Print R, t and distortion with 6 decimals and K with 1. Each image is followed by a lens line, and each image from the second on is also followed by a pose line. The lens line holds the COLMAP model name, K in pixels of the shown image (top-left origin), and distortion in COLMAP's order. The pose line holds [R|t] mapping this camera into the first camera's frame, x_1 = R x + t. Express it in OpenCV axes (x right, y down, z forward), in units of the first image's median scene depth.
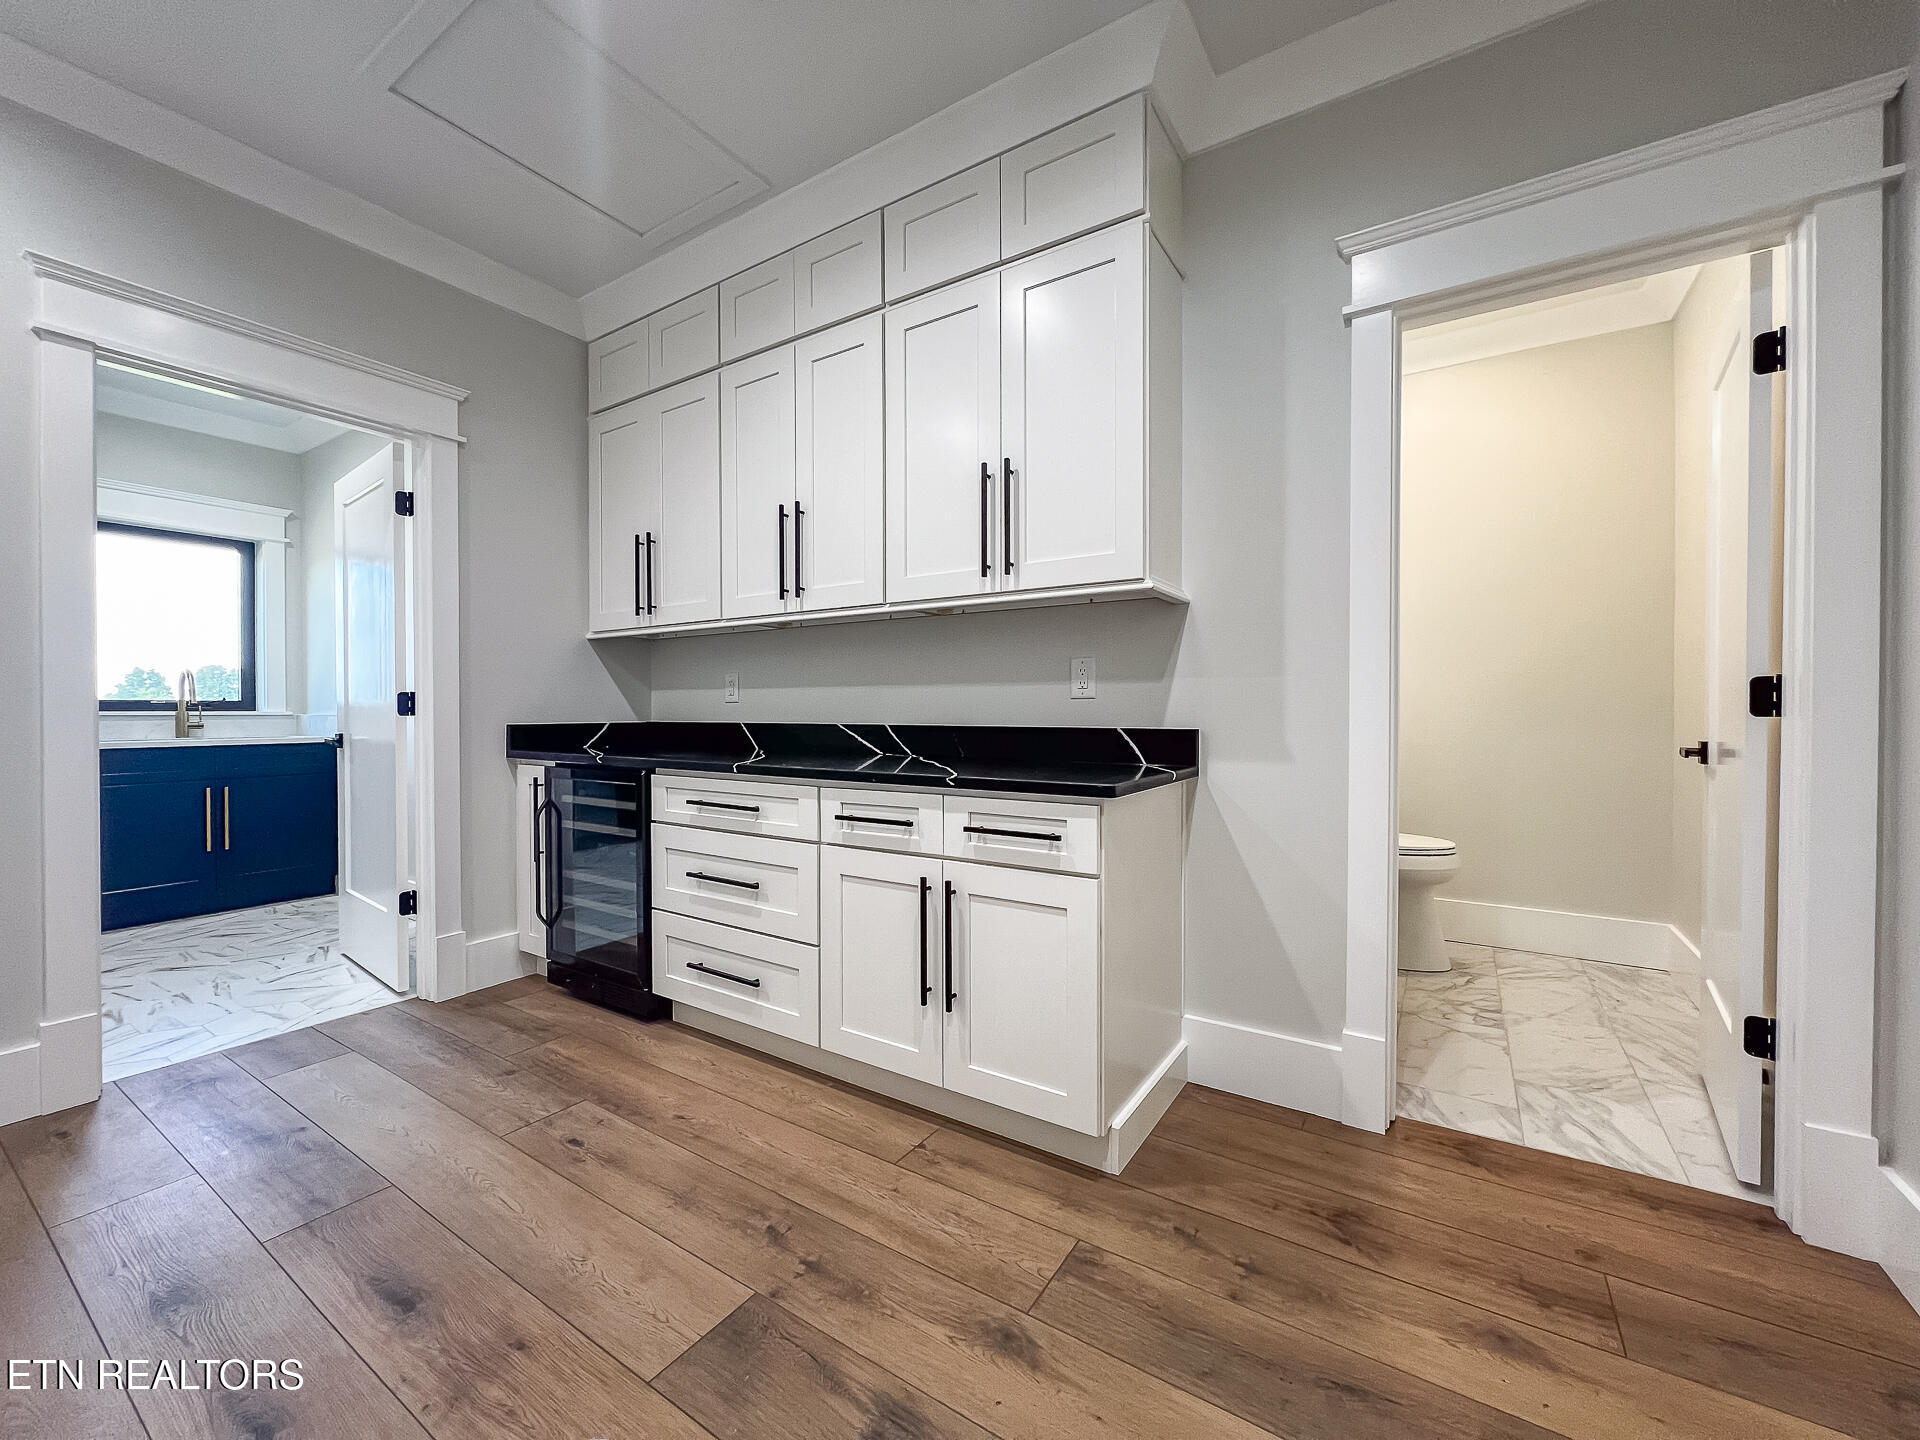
lens RADIAL K [[770.5, 0, 949.0], [0, 770.5, 712.8], [0, 0, 1]] dist [-0.004379, 0.001505]
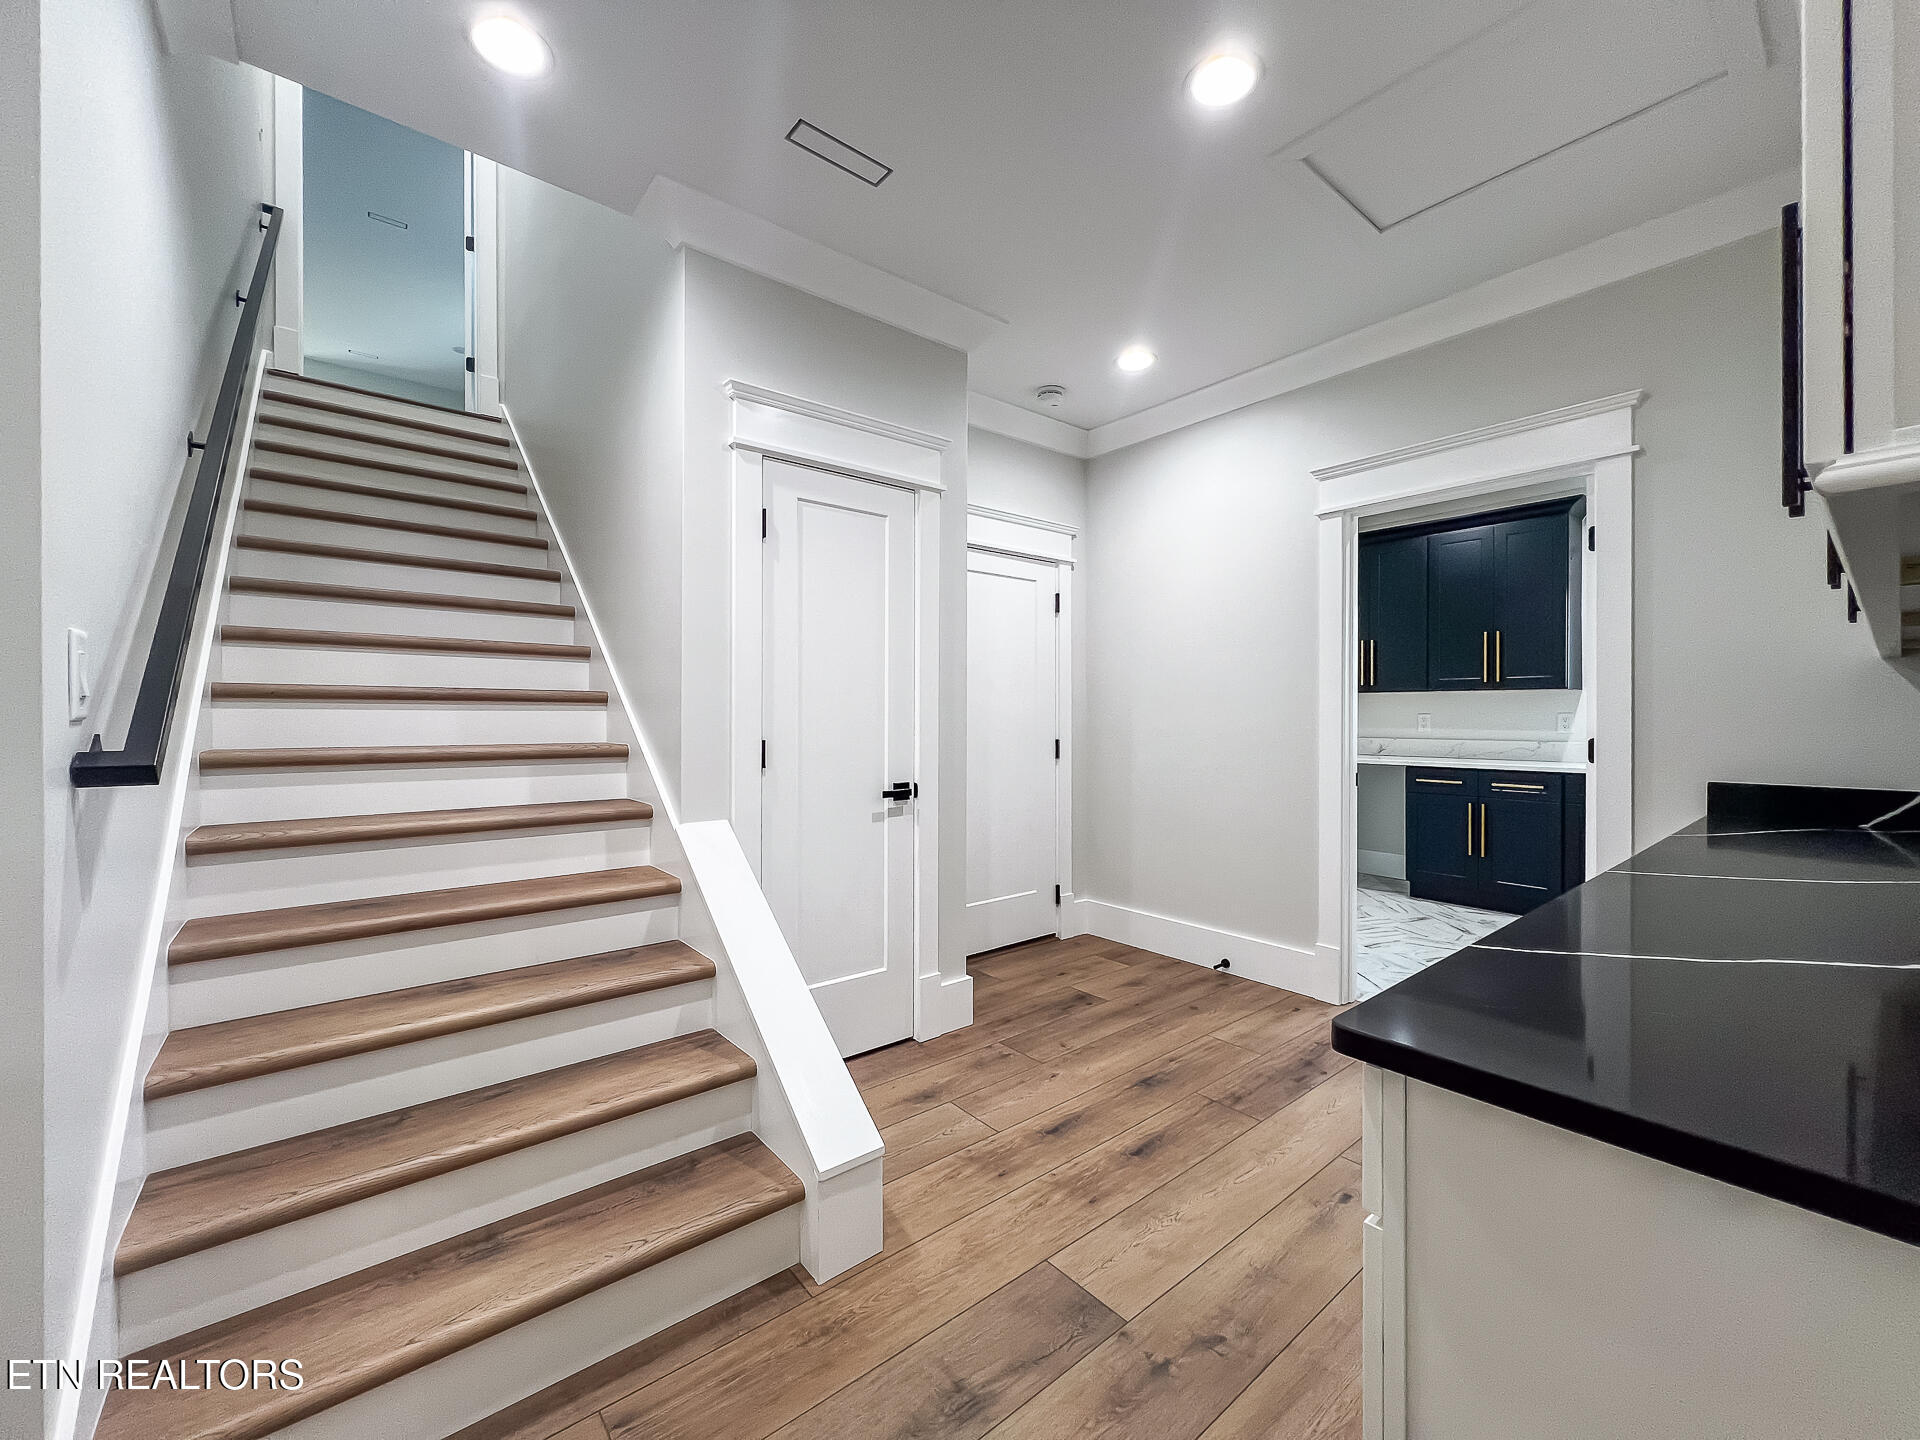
lens RADIAL K [[770.5, 0, 949.9], [0, 770.5, 713.3], [0, 0, 1]] dist [-0.004379, 0.001505]
pose [[-0.304042, -0.001645, -0.952657, 0.731429], [-0.008447, 0.999964, 0.000969, -0.090918], [0.952621, 0.008342, -0.304045, 0.916983]]
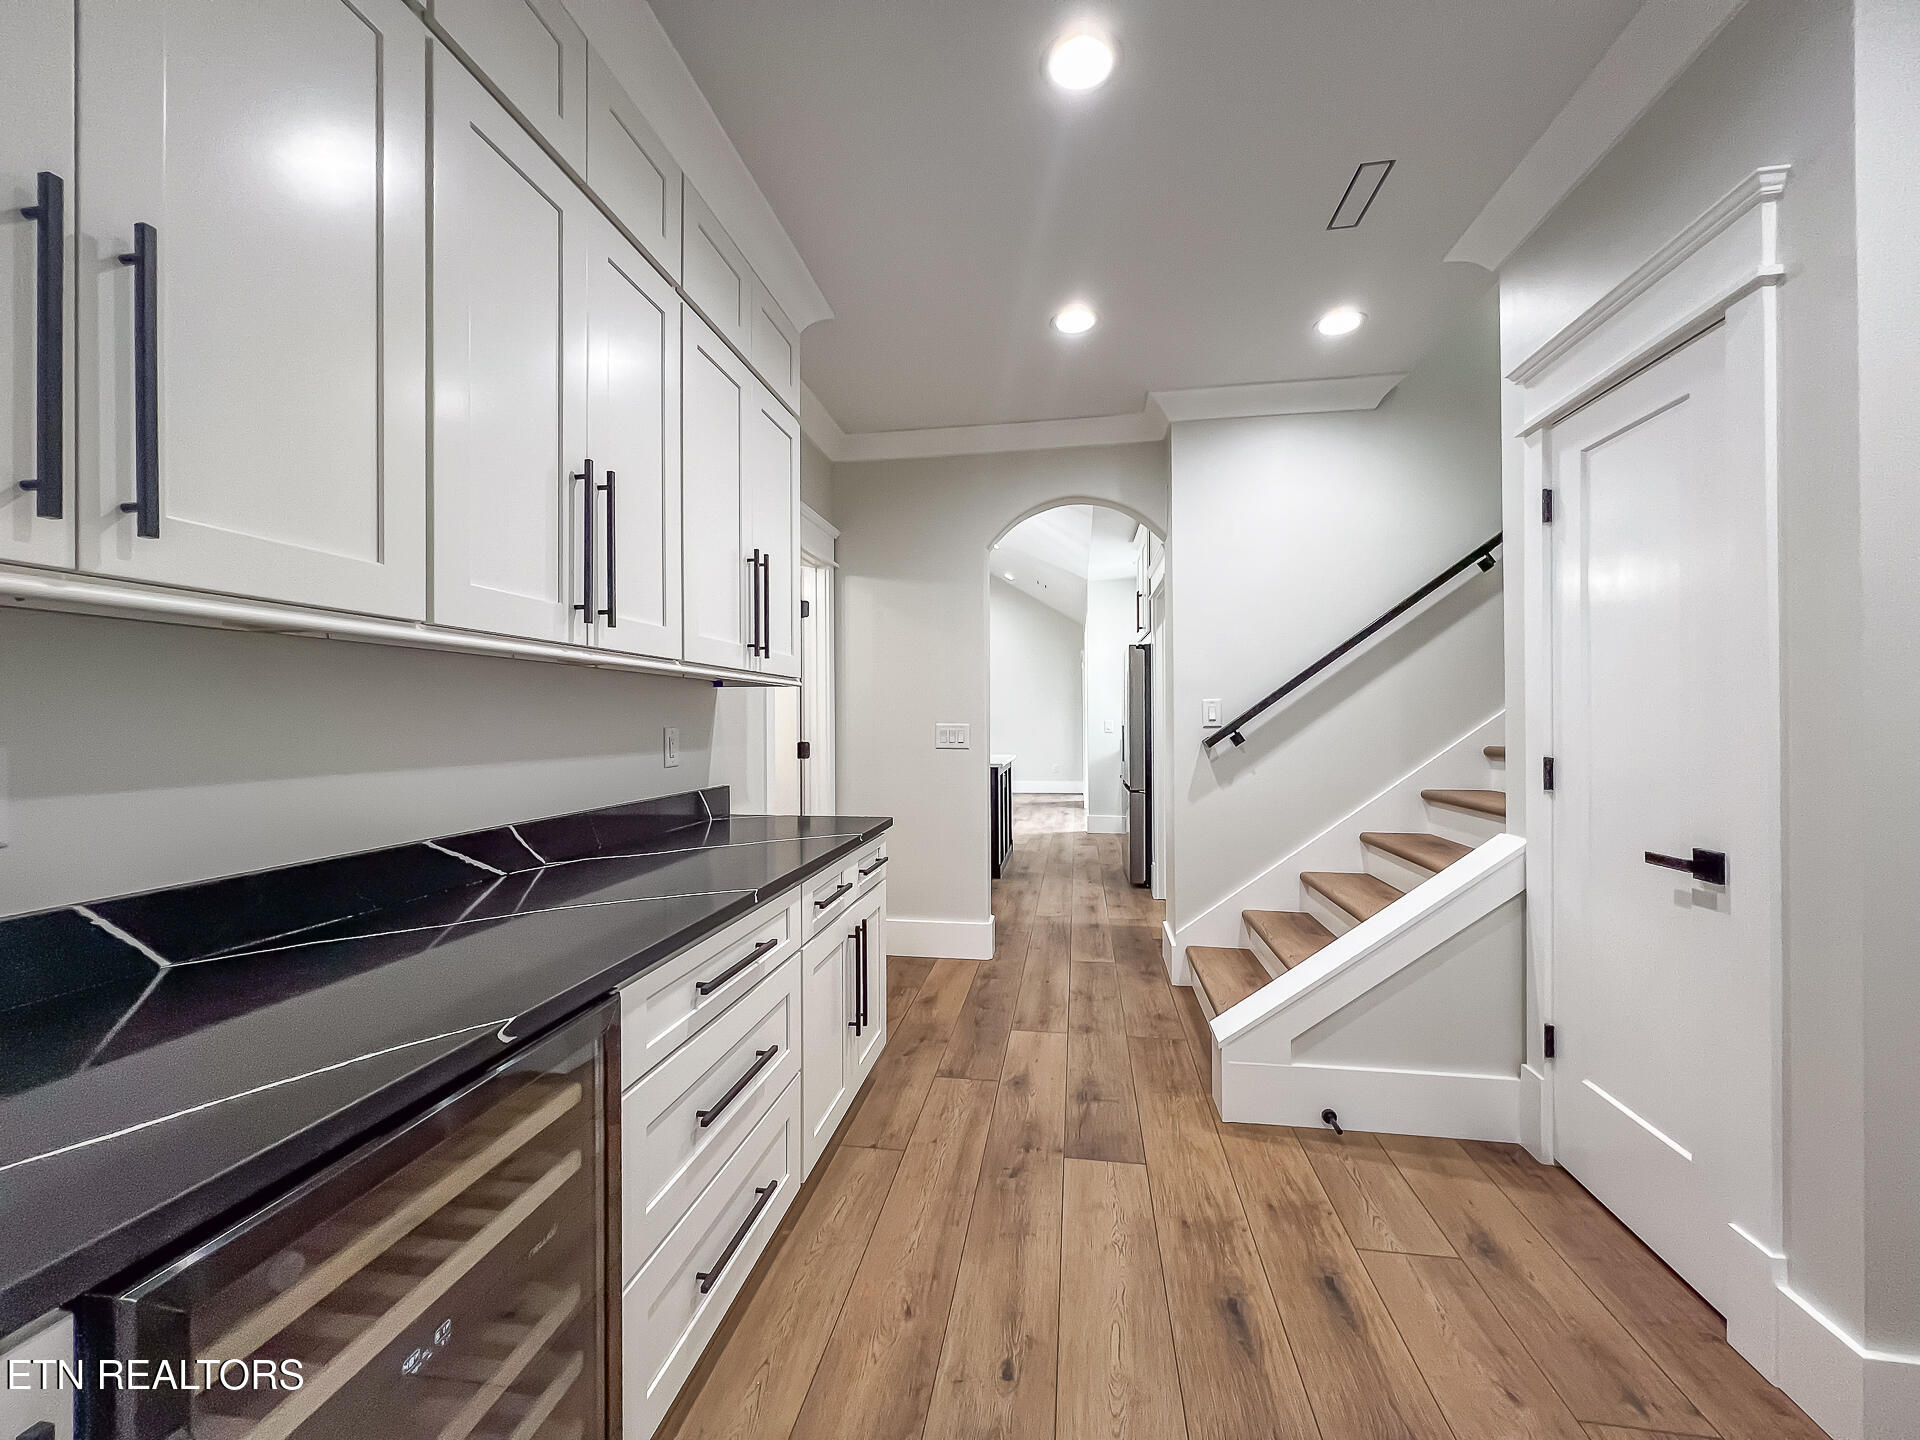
lens RADIAL K [[770.5, 0, 956.9], [0, 770.5, 716.7], [0, 0, 1]] dist [-0.004379, 0.001505]
pose [[-0.412778, 0.009707, 0.910780, -1.339887], [0.013460, 0.999899, -0.004557, -0.110652], [-0.910732, 0.010379, -0.412867, 1.547298]]
